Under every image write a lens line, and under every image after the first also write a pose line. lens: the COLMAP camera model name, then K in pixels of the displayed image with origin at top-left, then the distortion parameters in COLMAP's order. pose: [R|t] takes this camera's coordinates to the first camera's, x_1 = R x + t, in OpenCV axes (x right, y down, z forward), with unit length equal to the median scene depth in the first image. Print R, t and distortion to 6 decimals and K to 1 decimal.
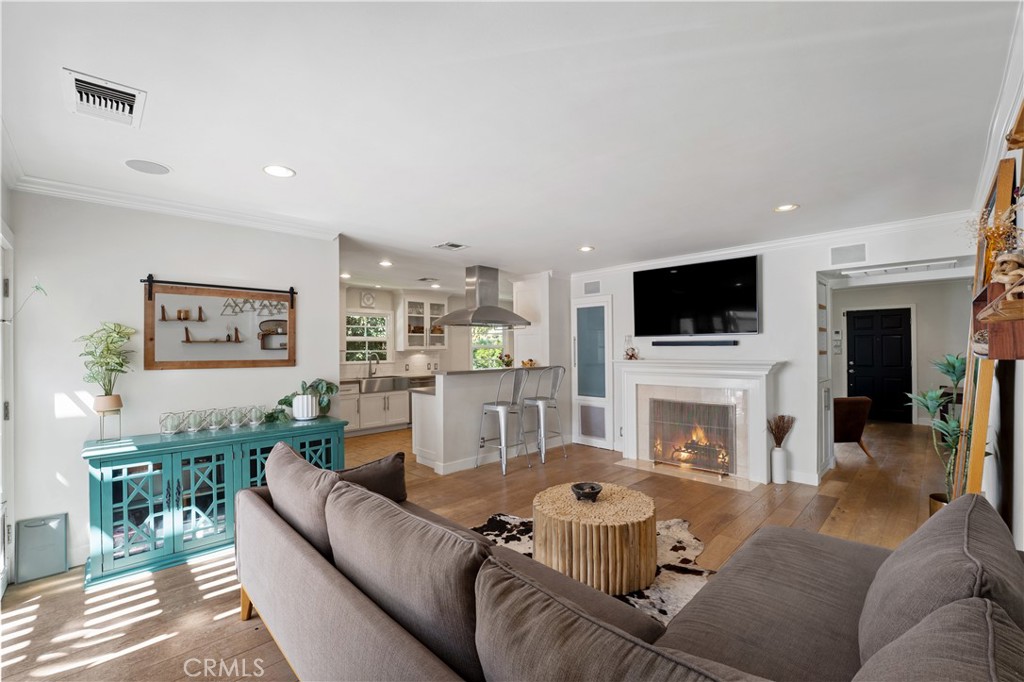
lens RADIAL K [[437.1, 0, 519.0], [0, 437.1, 337.8], [0, 0, 1]] dist [-0.022253, -0.000538]
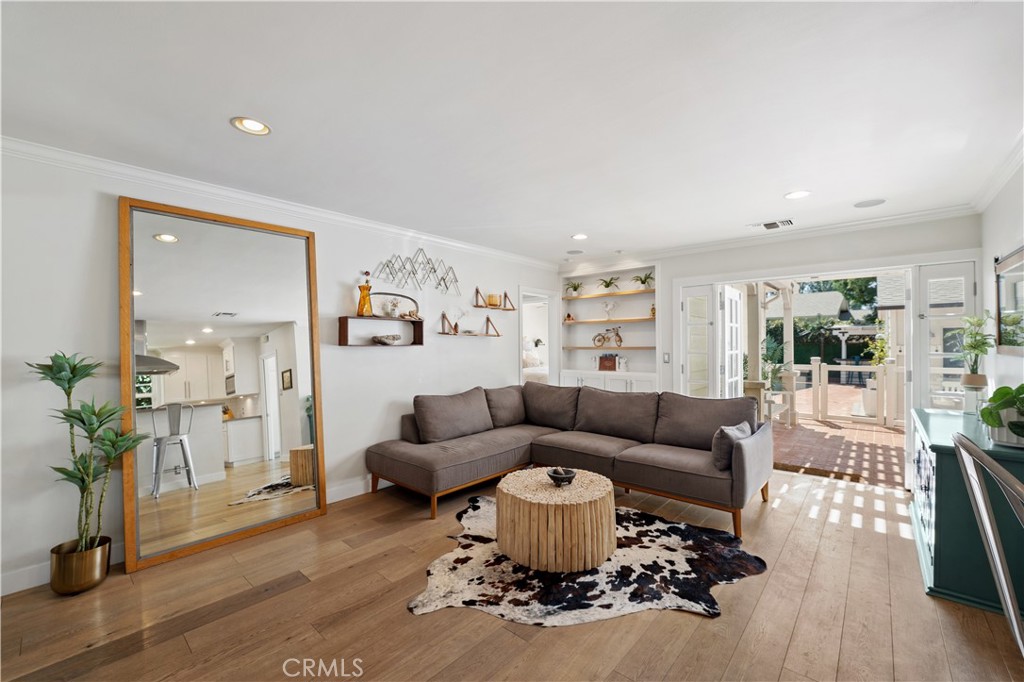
lens RADIAL K [[416.6, 0, 505.5], [0, 416.6, 344.0], [0, 0, 1]] dist [-0.033507, 0.000524]
pose [[-0.999362, 0.015202, -0.032318, 0.283489], [0.016036, 0.999541, -0.025707, 0.053144], [0.031913, -0.026209, -0.999147, 1.788348]]
